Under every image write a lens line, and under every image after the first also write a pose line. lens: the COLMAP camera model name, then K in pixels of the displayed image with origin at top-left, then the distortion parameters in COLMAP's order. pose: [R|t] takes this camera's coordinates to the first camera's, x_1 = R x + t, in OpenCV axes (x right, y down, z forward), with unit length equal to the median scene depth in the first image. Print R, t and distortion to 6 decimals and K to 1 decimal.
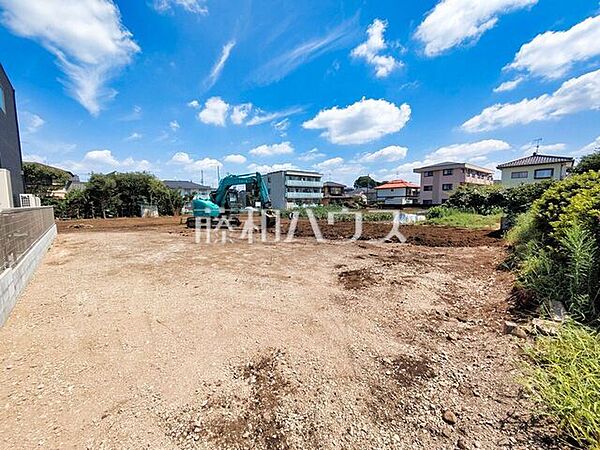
lens RADIAL K [[250.9, 0, 304.4], [0, 250.9, 225.6], [0, 0, 1]] dist [-0.001143, 0.002363]
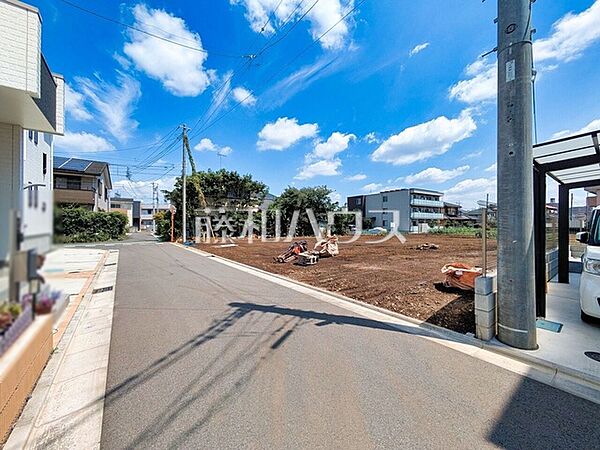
lens RADIAL K [[250.9, 0, 298.2], [0, 250.9, 225.6], [0, 0, 1]] dist [-0.001143, 0.002363]
pose [[0.997043, 0.012816, -0.075764, -0.398486], [-0.019377, 0.996062, -0.086514, -0.000207], [0.074357, 0.087727, 0.993366, 0.079457]]
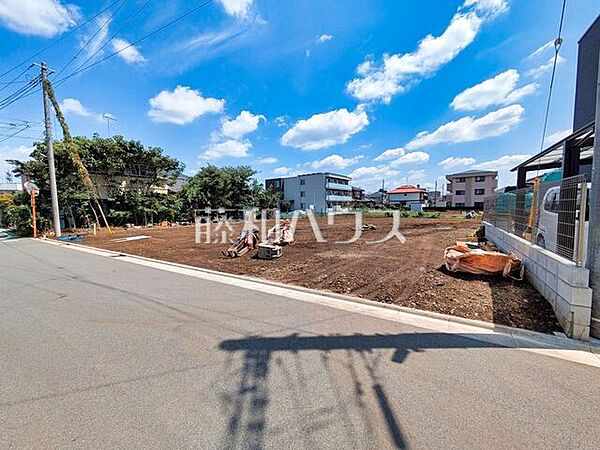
lens RADIAL K [[250.9, 0, 304.6], [0, 250.9, 223.1], [0, 0, 1]] dist [-0.001143, 0.002363]
pose [[0.955029, -0.022640, 0.295647, -0.427076], [0.032249, 0.999097, -0.027665, -0.003058], [-0.294753, 0.035955, 0.954897, 0.112667]]
